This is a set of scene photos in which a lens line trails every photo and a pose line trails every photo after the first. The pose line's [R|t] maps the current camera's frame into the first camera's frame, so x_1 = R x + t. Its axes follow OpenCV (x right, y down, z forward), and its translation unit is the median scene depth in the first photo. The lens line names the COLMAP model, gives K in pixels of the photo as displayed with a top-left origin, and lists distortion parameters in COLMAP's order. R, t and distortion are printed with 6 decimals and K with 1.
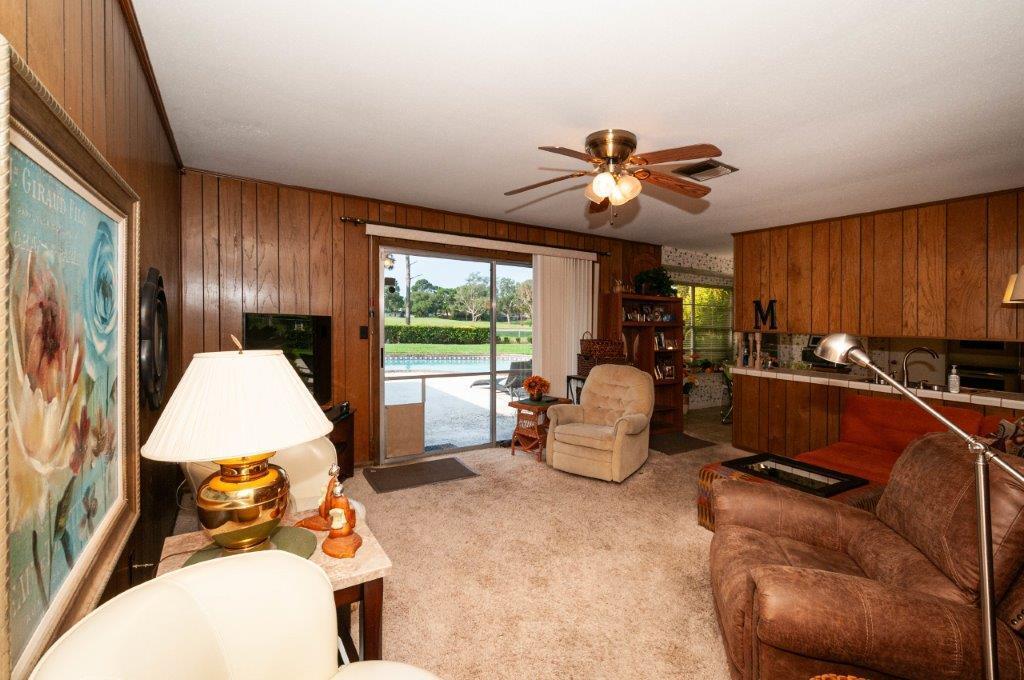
lens RADIAL K [[456.8, 0, 512.0], [0, 456.8, 340.0], [0, 0, 1]] dist [0.016984, -0.006146]
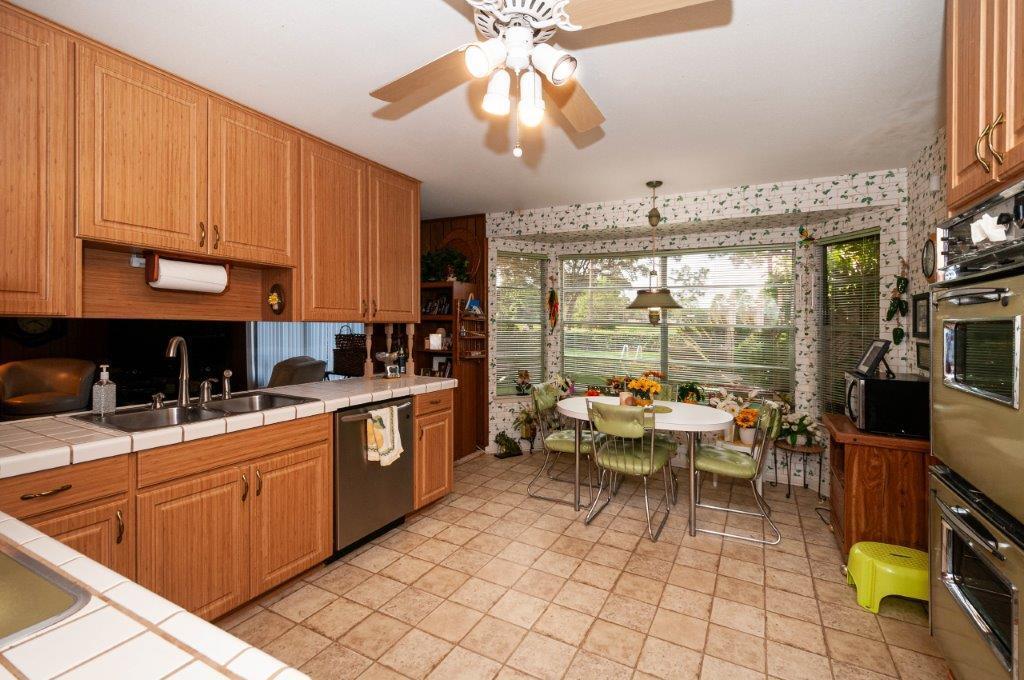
lens RADIAL K [[456.8, 0, 512.0], [0, 456.8, 340.0], [0, 0, 1]] dist [0.016984, -0.006146]
pose [[0.508531, 0.023266, -0.860729, 0.945823], [-0.027187, 0.999570, 0.010956, -0.009405], [0.860615, 0.017829, 0.508945, 0.628753]]
